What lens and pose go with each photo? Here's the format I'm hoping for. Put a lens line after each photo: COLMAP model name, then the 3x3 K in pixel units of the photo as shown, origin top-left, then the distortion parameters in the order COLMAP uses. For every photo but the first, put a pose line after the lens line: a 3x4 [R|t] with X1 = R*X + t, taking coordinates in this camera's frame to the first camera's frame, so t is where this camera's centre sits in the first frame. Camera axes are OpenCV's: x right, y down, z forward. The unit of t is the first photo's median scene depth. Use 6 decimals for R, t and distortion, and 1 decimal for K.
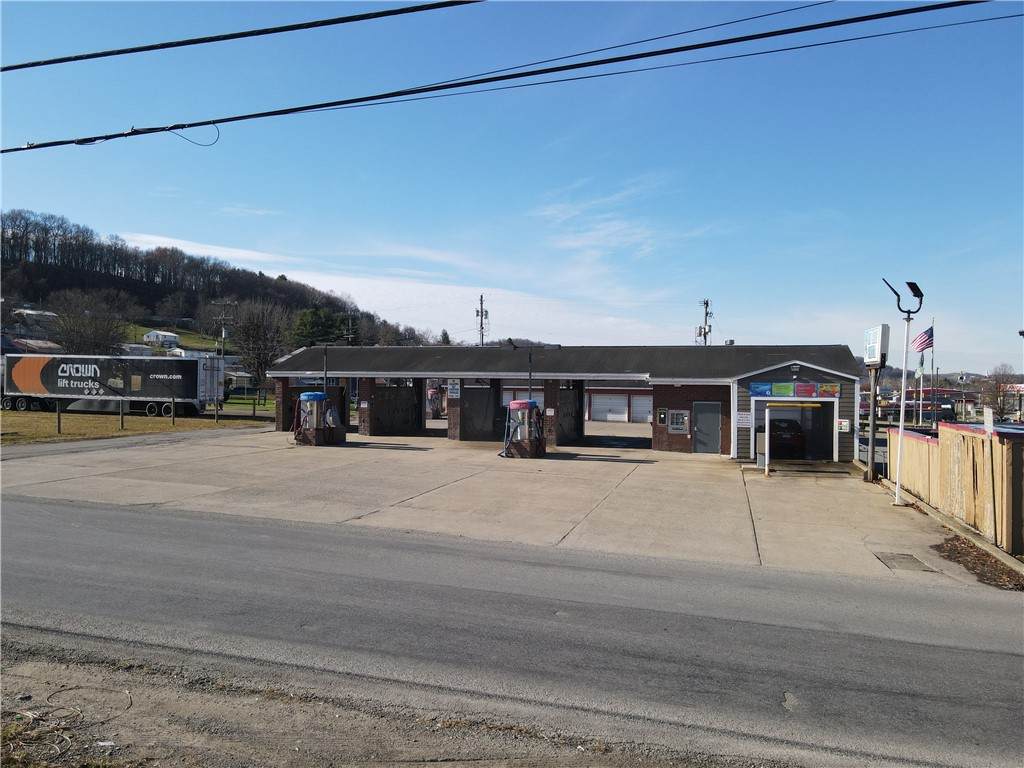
lens RADIAL K [[751.4, 0, 508.5], [0, 751.4, 390.8], [0, 0, 1]] dist [0.007510, 0.010704]
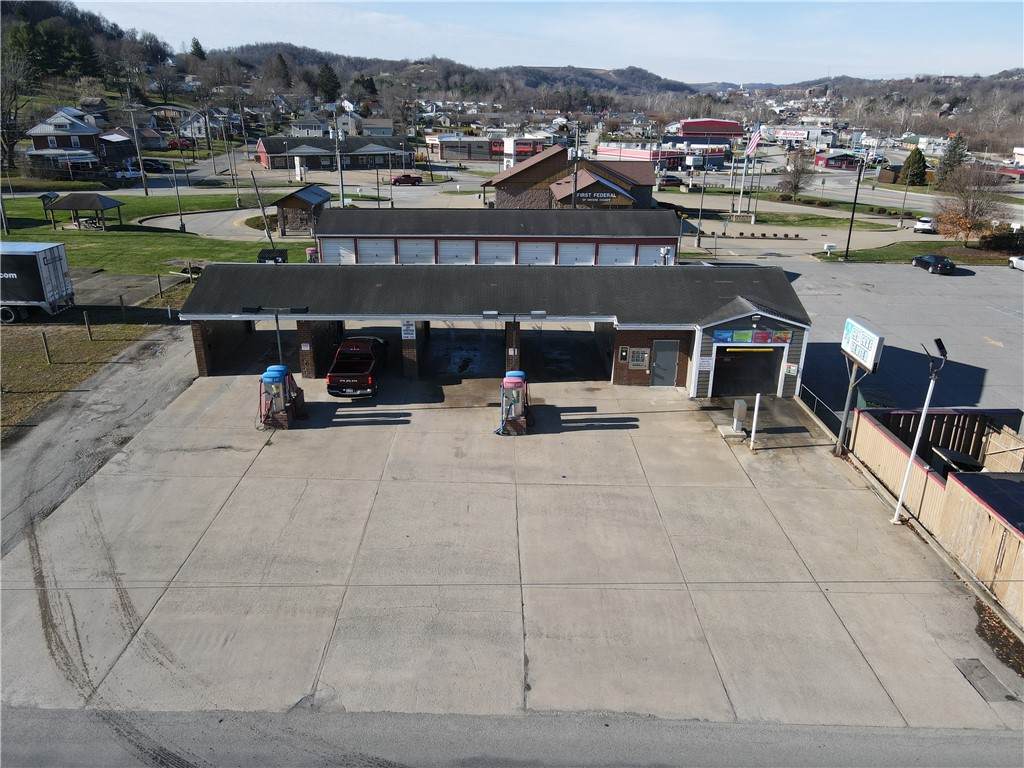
lens RADIAL K [[751.4, 0, 508.8], [0, 751.4, 383.1], [0, 0, 1]] dist [0.007510, 0.010704]
pose [[0.958718, -0.104109, 0.264616, -0.148161], [0.004684, 0.936225, 0.351370, -0.192589], [-0.284321, -0.335625, 0.898063, 0.067427]]
